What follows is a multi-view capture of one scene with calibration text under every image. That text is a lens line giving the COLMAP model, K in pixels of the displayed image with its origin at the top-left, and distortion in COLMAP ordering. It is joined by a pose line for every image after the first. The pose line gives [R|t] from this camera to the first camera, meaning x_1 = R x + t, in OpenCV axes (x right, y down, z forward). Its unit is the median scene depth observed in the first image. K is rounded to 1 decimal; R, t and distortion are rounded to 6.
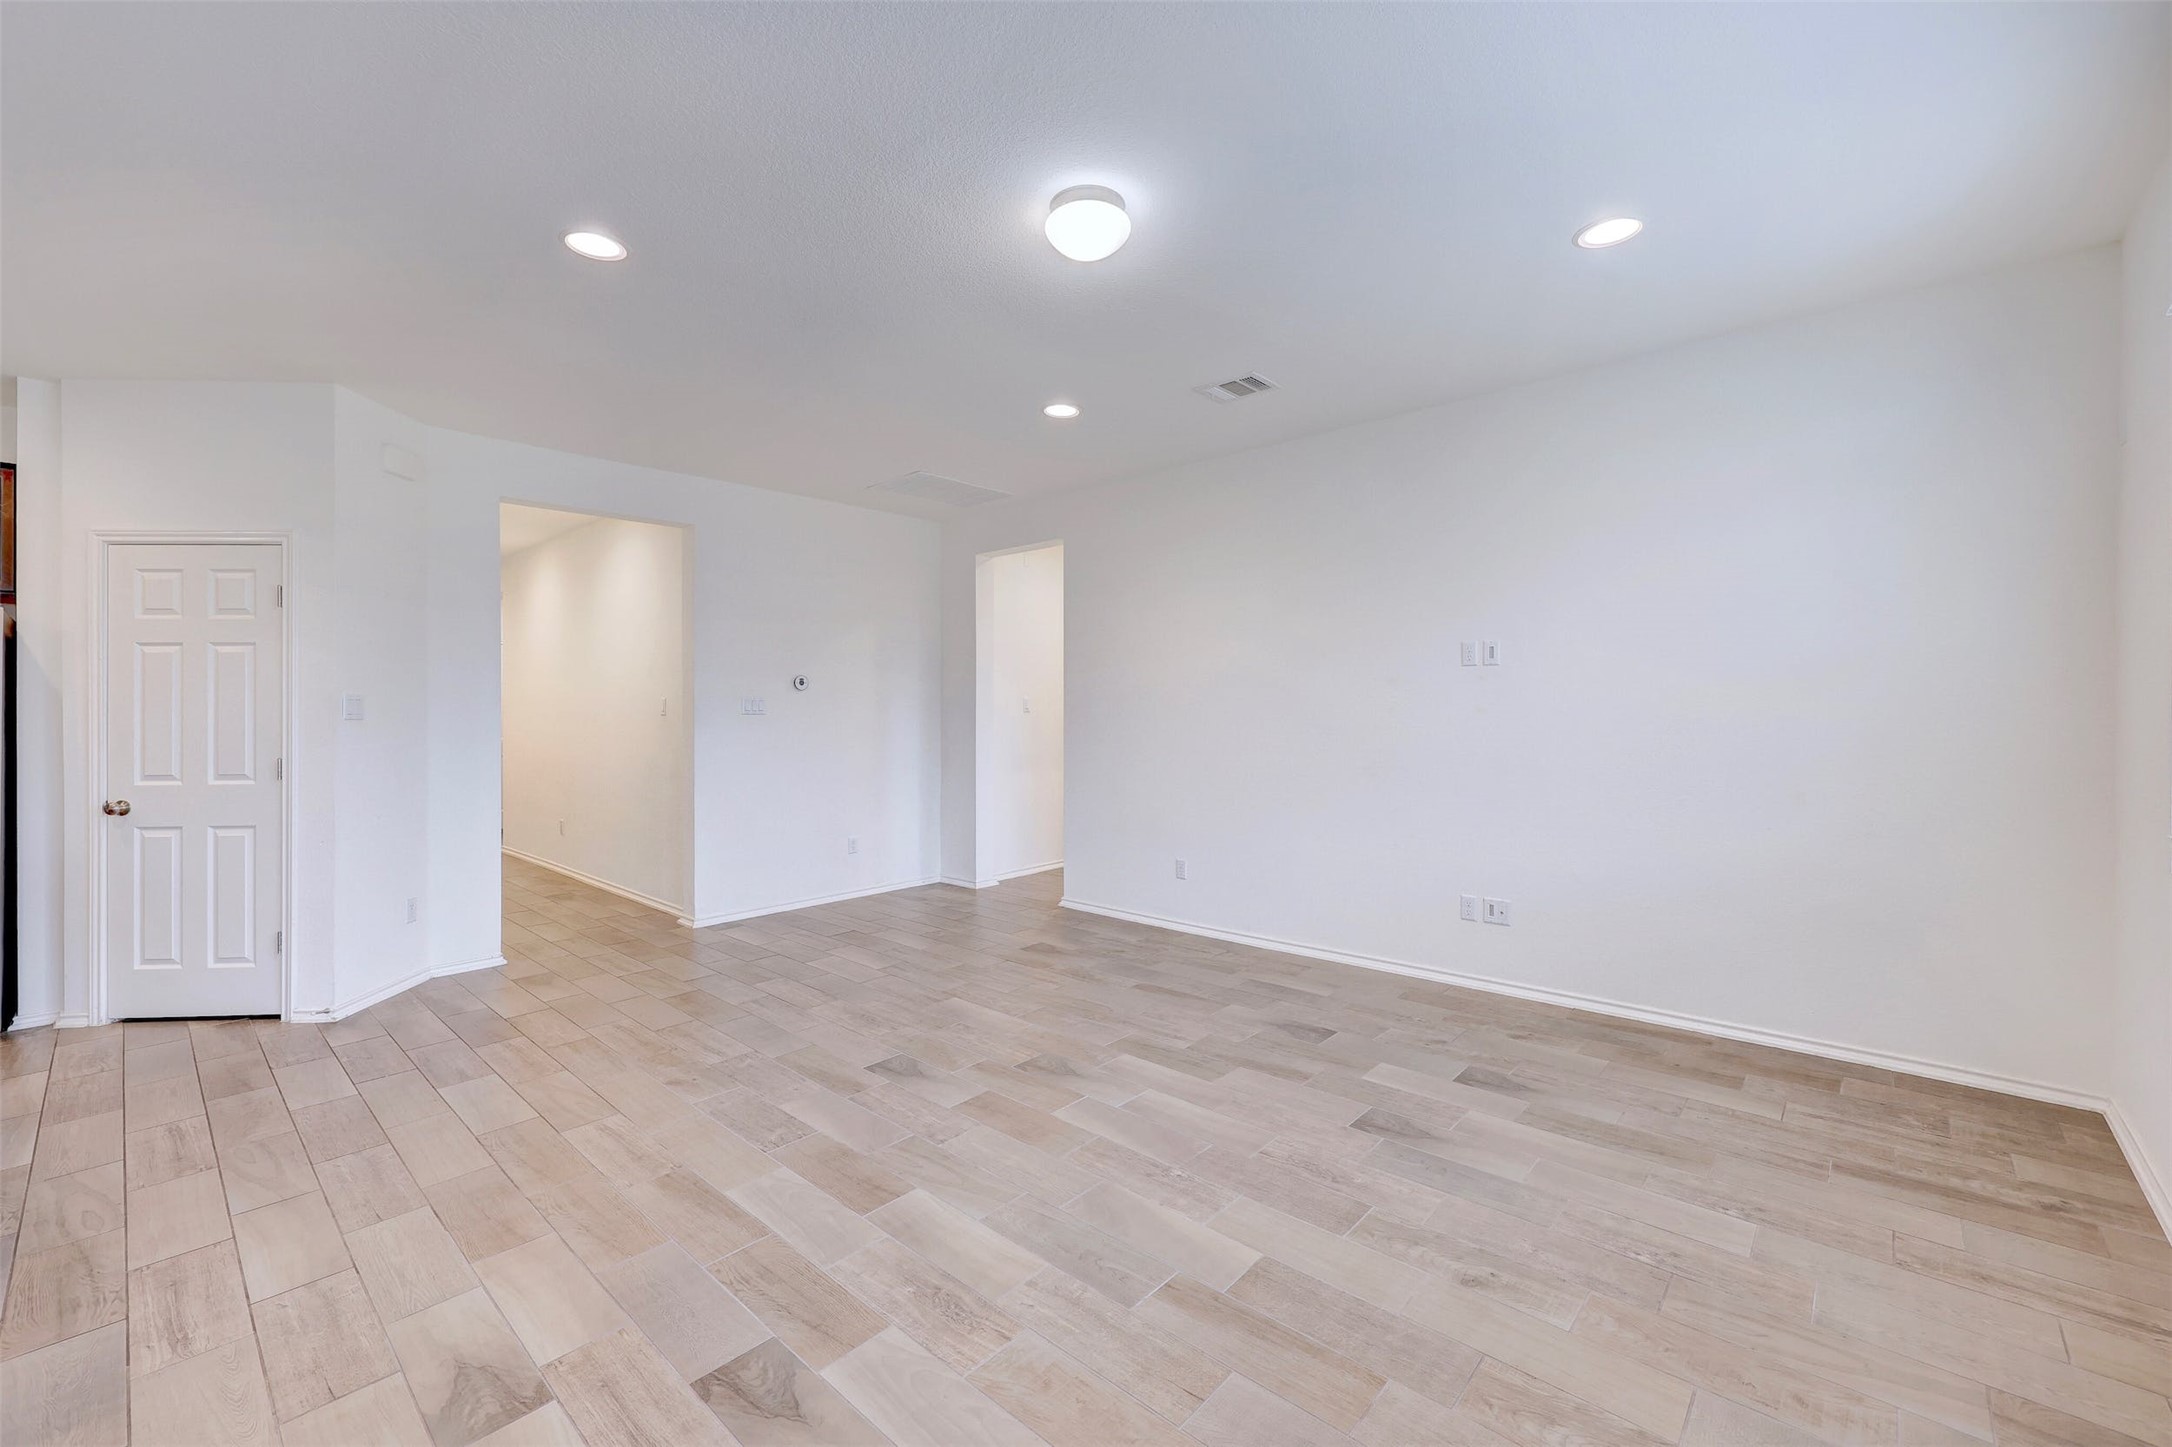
lens RADIAL K [[867.8, 0, 1076.0], [0, 867.8, 713.8], [0, 0, 1]] dist [-0.001961, -0.000616]
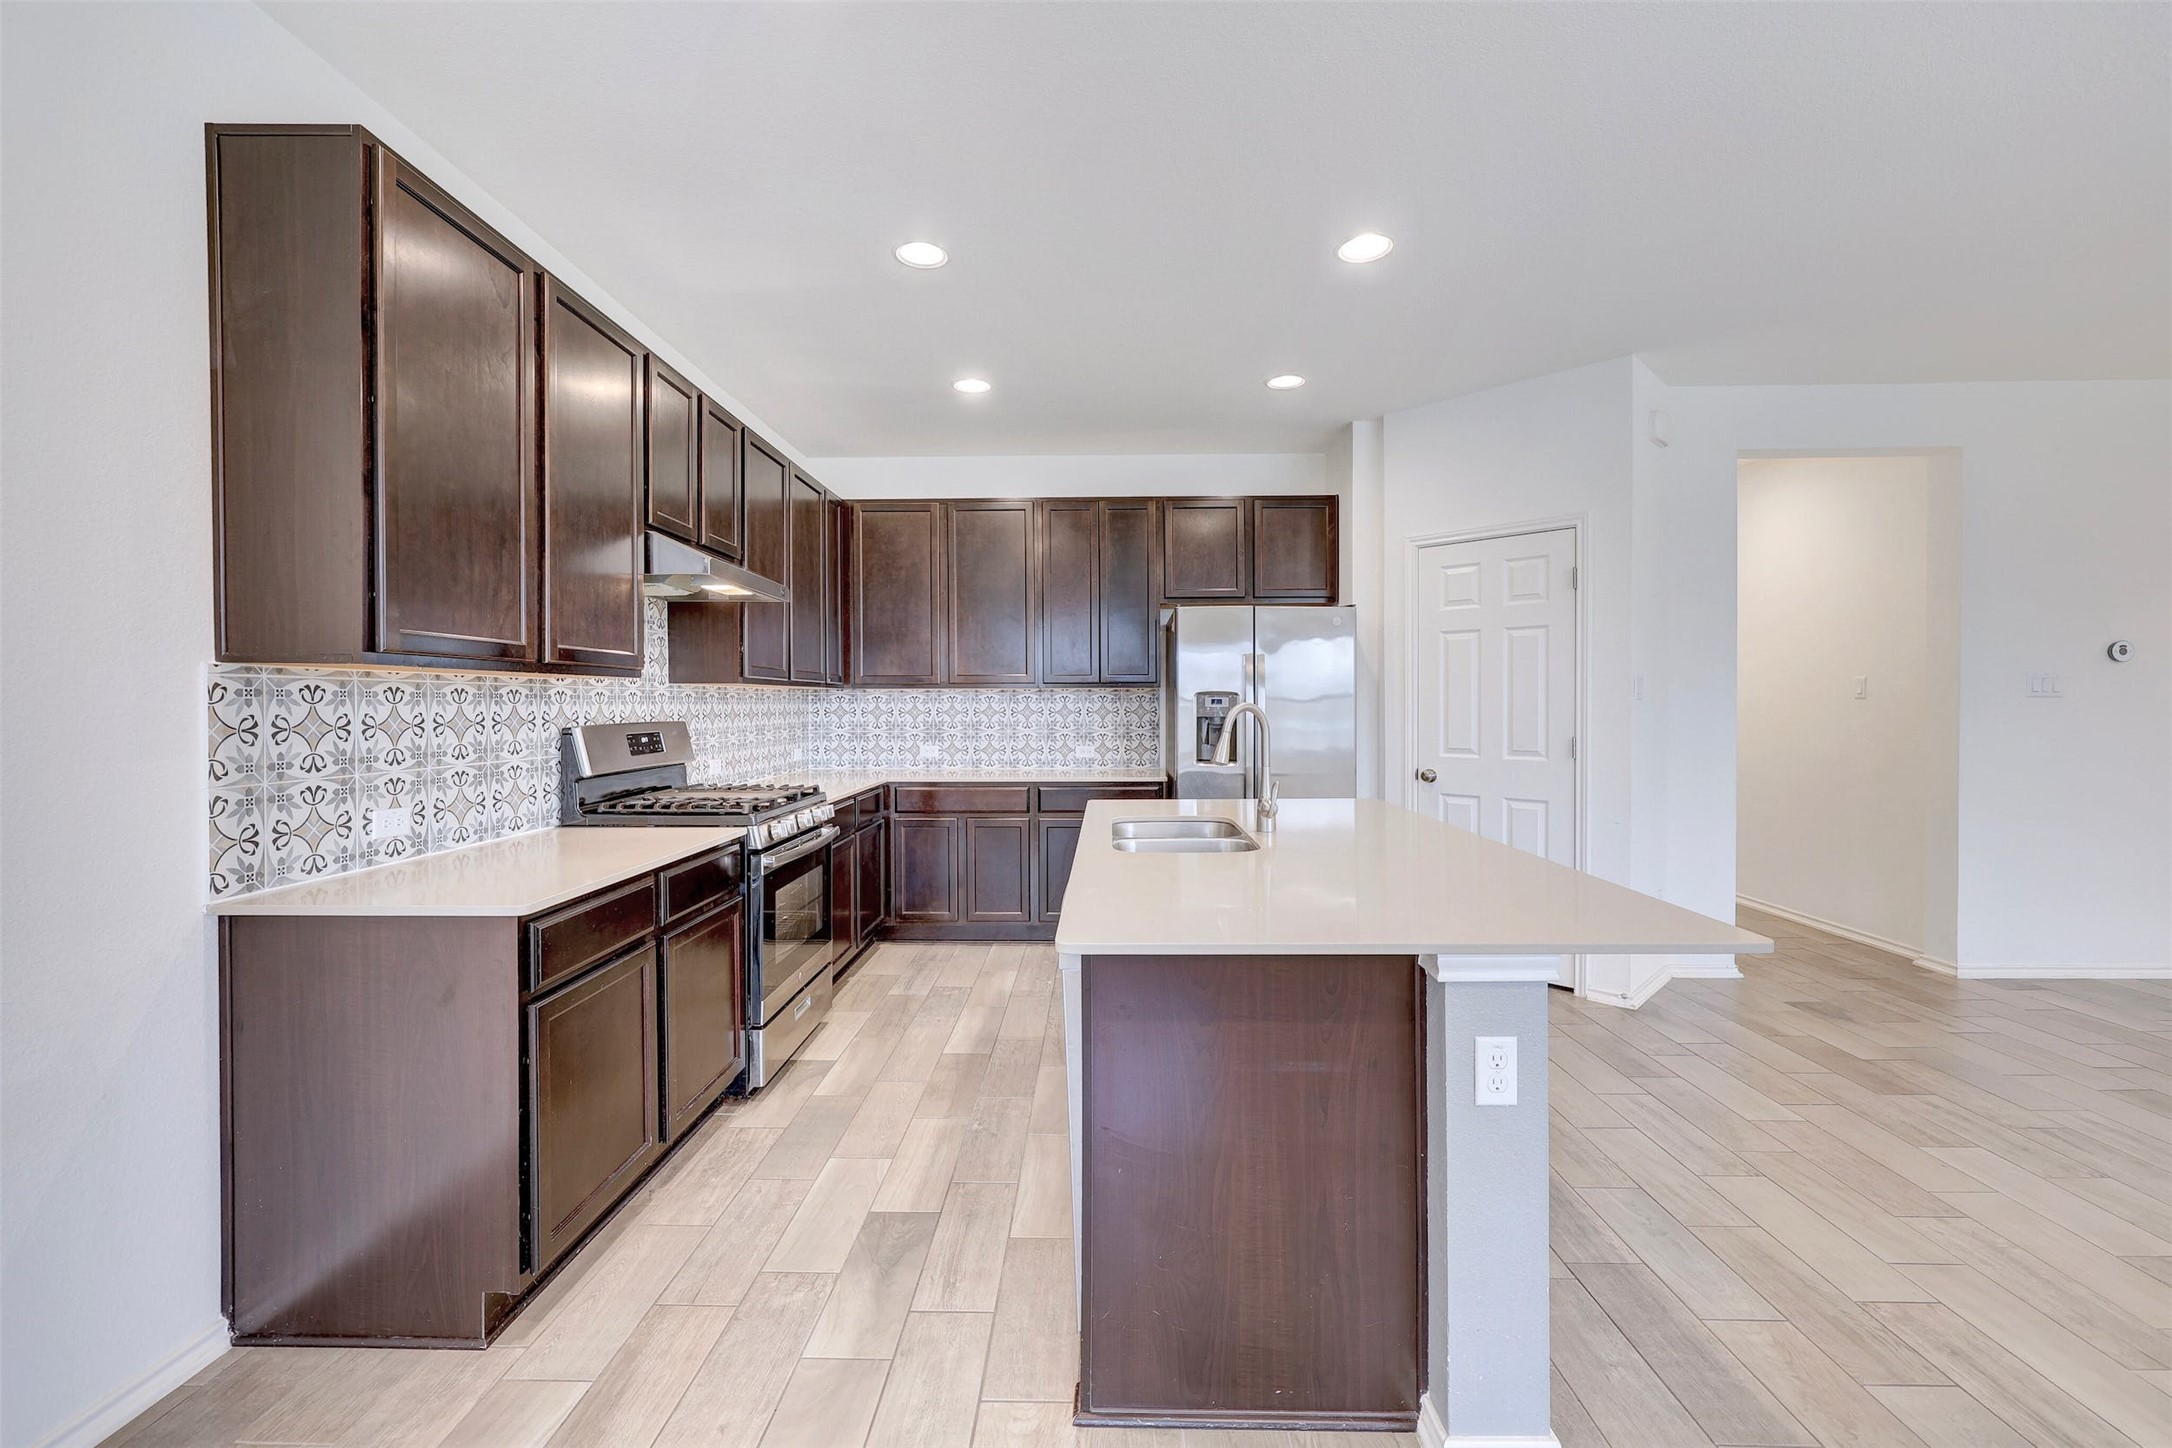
lens RADIAL K [[885.0, 0, 1076.3], [0, 885.0, 709.2], [0, 0, 1]] dist [0.000479, -0.000079]
pose [[0.654852, 0.009290, -0.755700, -0.520714], [-0.004106, 0.999953, 0.008735, 0.011683], [0.755746, -0.002617, 0.654860, -0.126506]]
